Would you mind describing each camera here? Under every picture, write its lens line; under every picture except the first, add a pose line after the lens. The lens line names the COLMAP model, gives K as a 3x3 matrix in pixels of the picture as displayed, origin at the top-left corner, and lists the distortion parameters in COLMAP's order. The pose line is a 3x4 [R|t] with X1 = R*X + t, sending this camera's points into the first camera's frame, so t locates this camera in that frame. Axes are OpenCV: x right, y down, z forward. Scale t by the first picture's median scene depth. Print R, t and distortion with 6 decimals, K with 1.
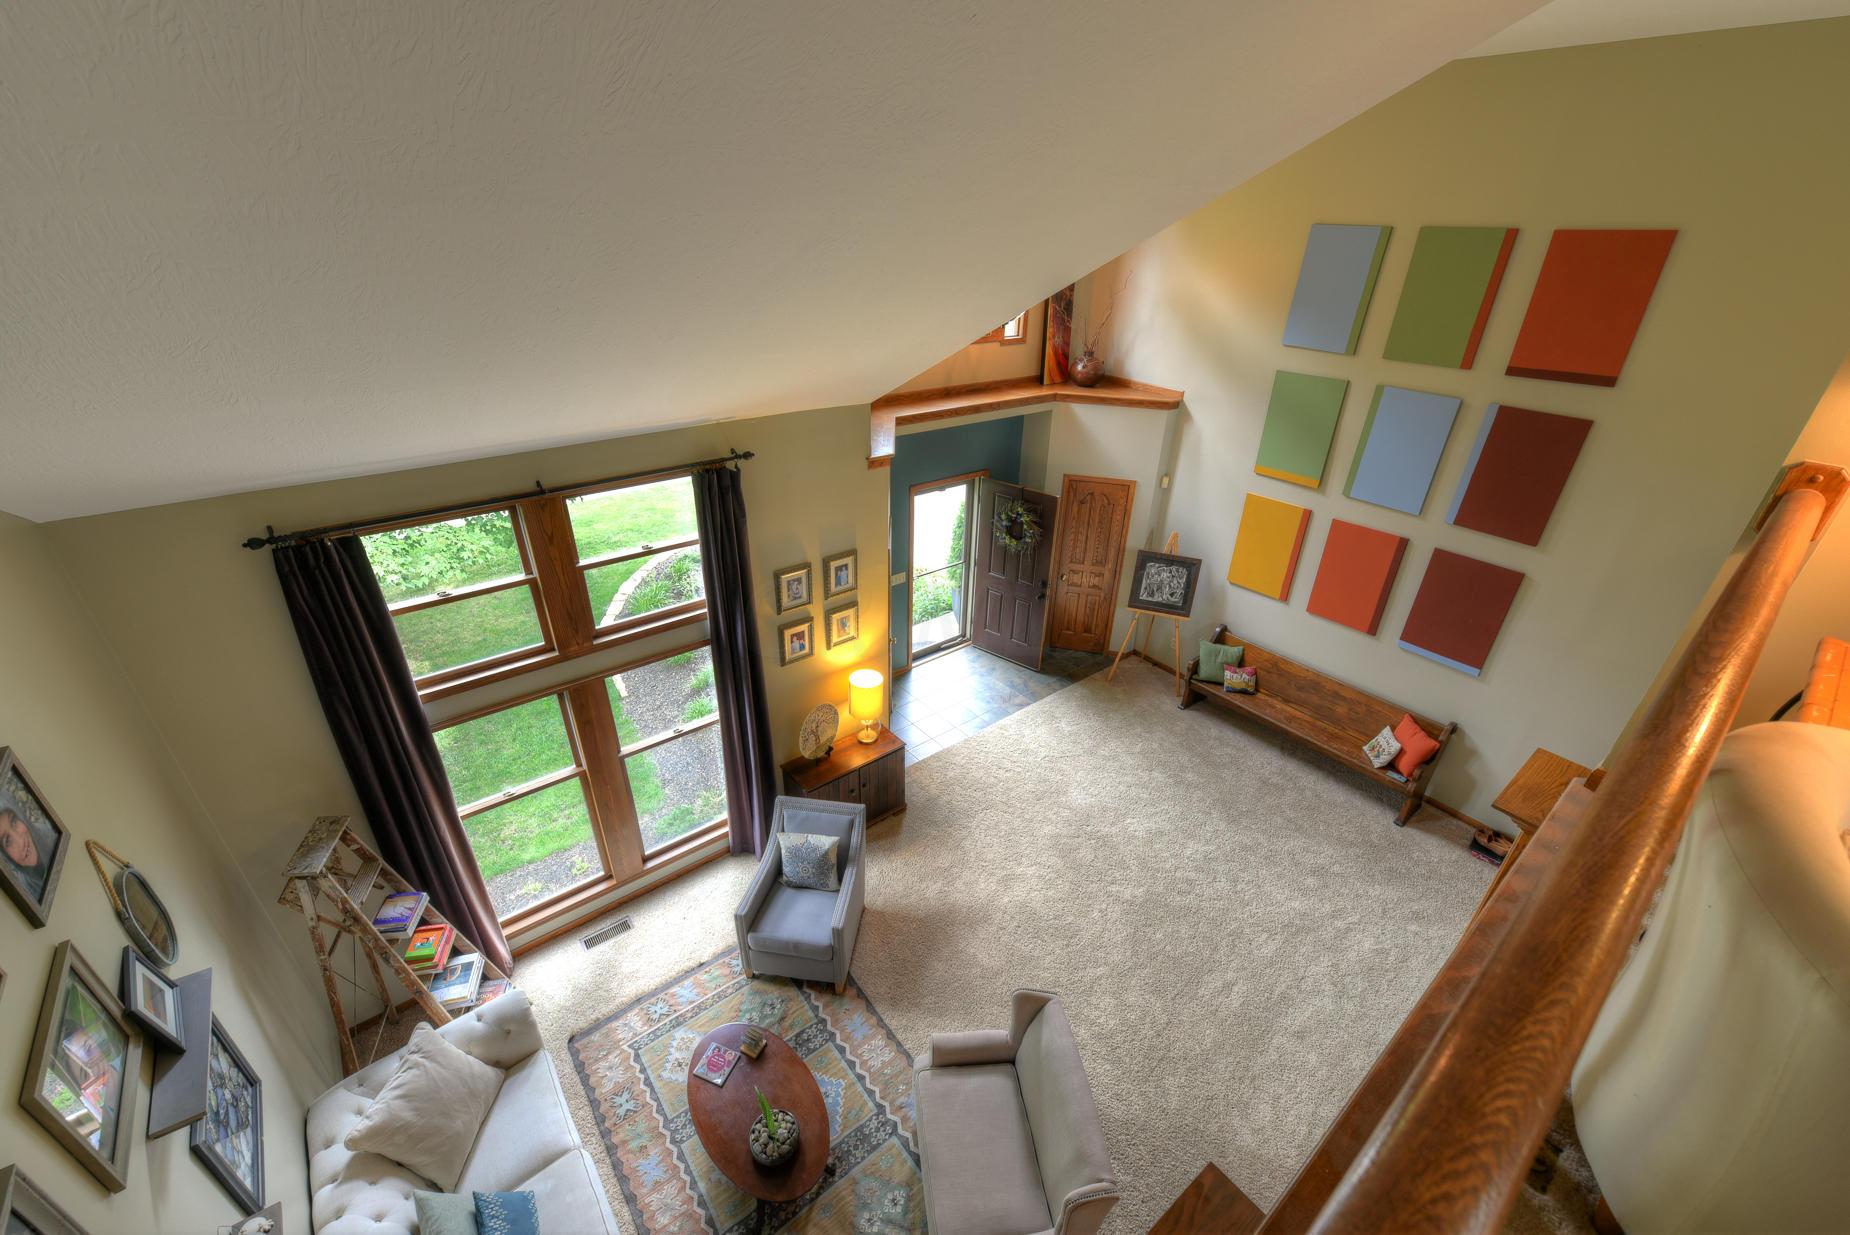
lens RADIAL K [[730.8, 0, 921.2], [0, 730.8, 623.1], [0, 0, 1]] dist [-0.008371, -0.000651]
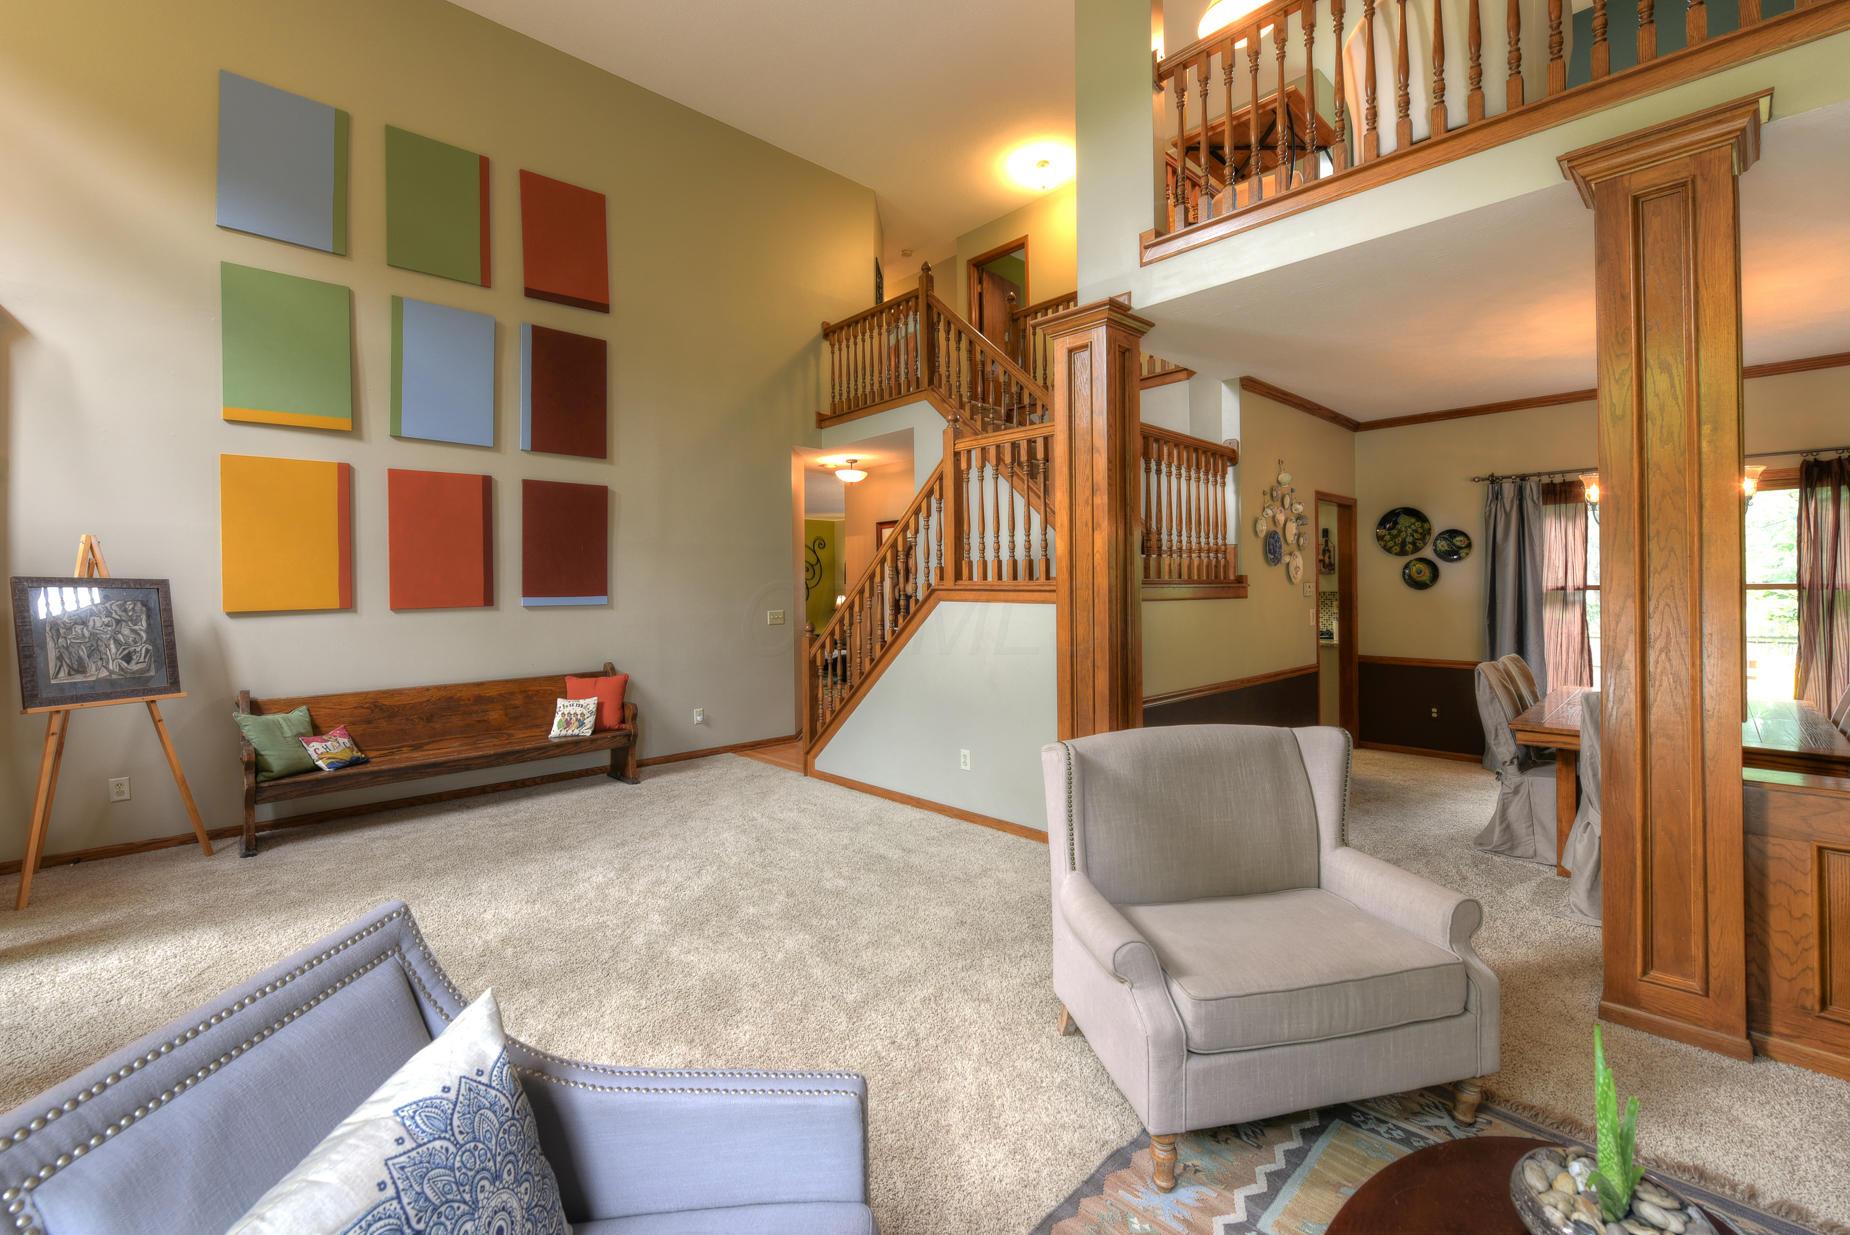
lens RADIAL K [[783.8, 0, 917.2], [0, 783.8, 585.0], [0, 0, 1]] dist [-0.001761, -0.000180]
pose [[-0.081204, -0.015041, 0.996584, -0.321314], [0.484335, 0.873297, 0.052645, 0.207399], [-0.871106, 0.486956, -0.063630, 0.738935]]
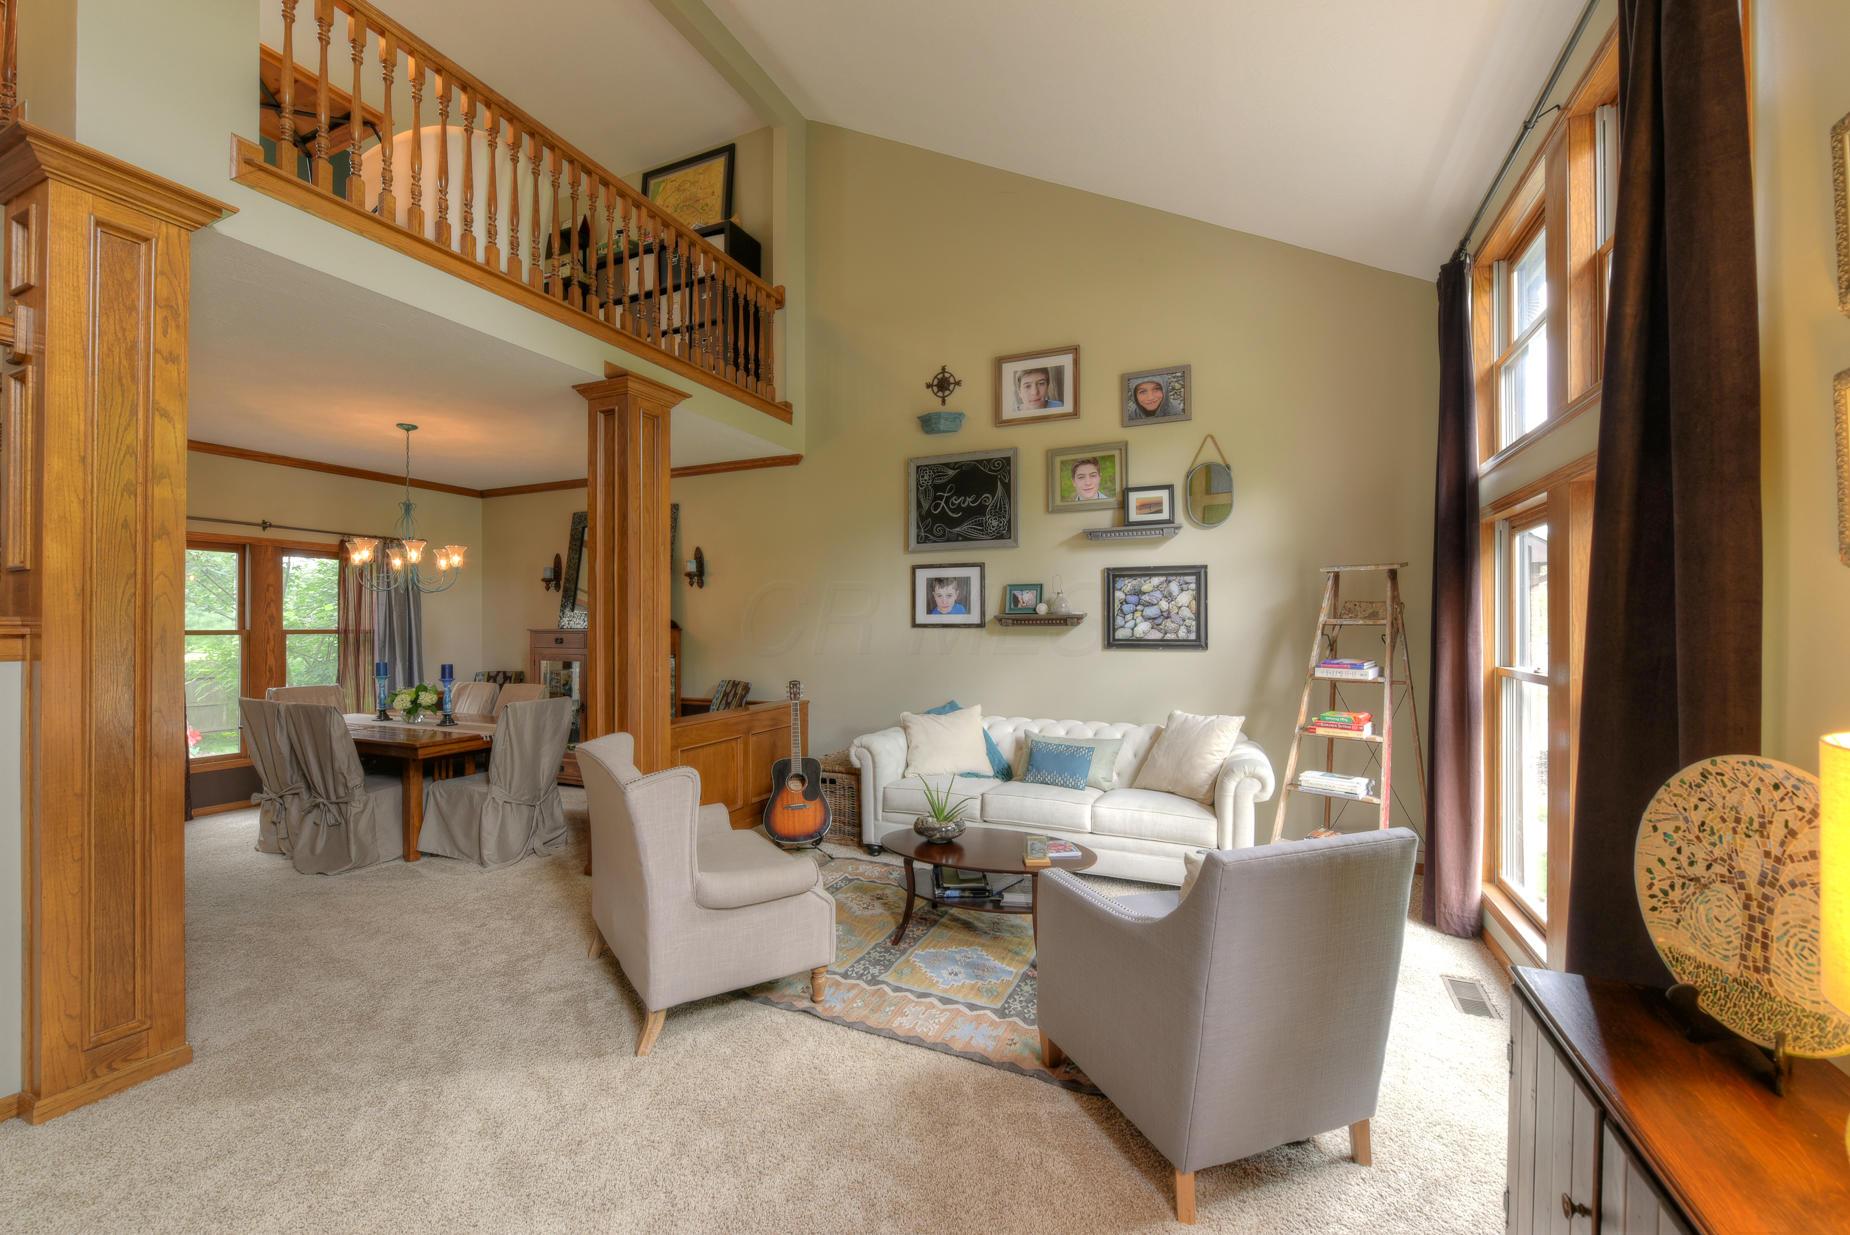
lens RADIAL K [[730.8, 0, 921.2], [0, 730.8, 623.1], [0, 0, 1]] dist [-0.008371, -0.000651]
pose [[-0.888000, -0.020877, -0.459370, 0.173204], [-0.235311, 0.878897, 0.414932, 0.049086], [0.395076, 0.476554, -0.785373, 1.045508]]
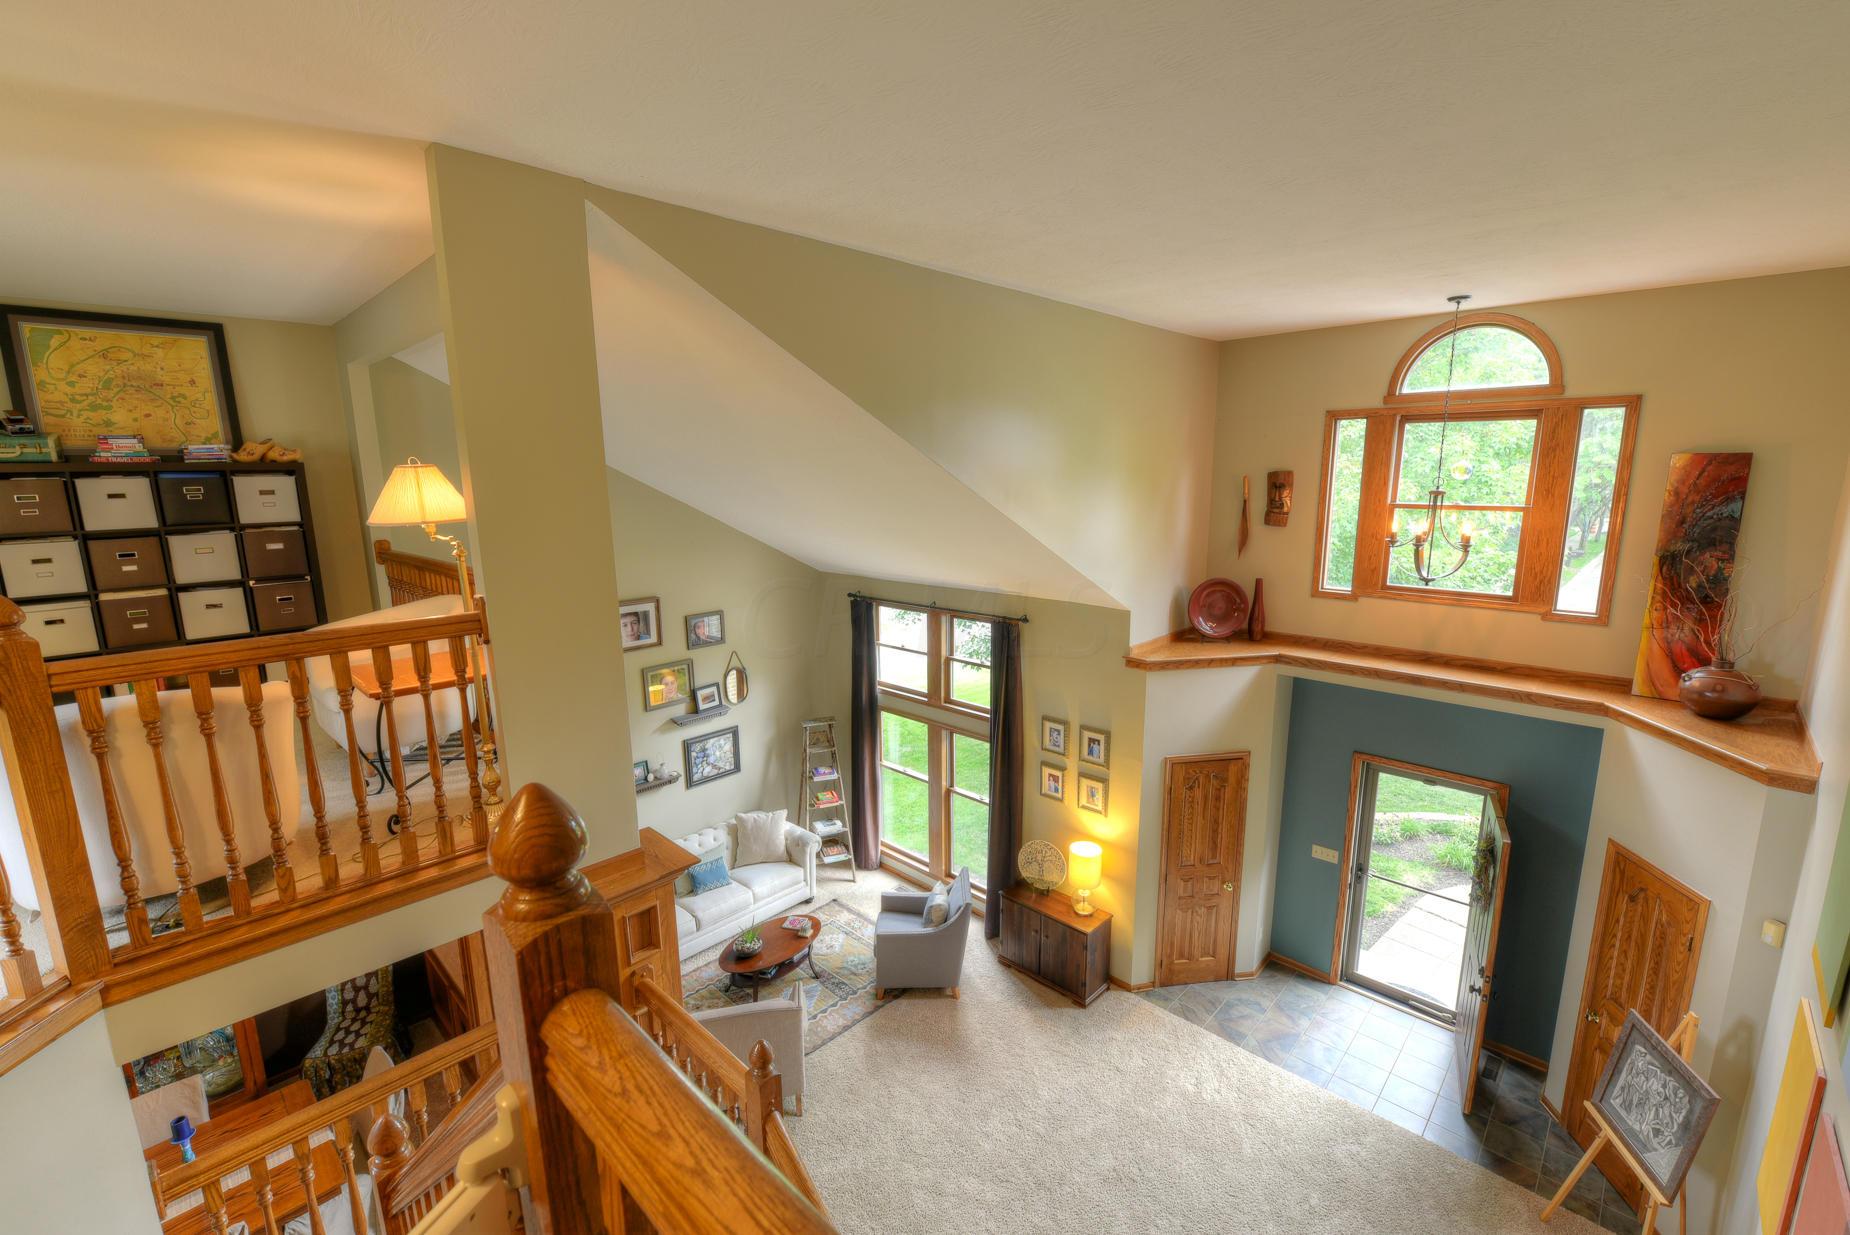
lens RADIAL K [[788.3, 0, 918.3], [0, 788.3, 621.4], [0, 0, 1]] dist [-0.001736, -0.000243]
pose [[0.127712, 0.168172, -0.977450, 1.012522], [-0.461704, 0.882305, 0.091476, -0.221543], [0.877792, 0.439610, 0.190327, 0.424086]]
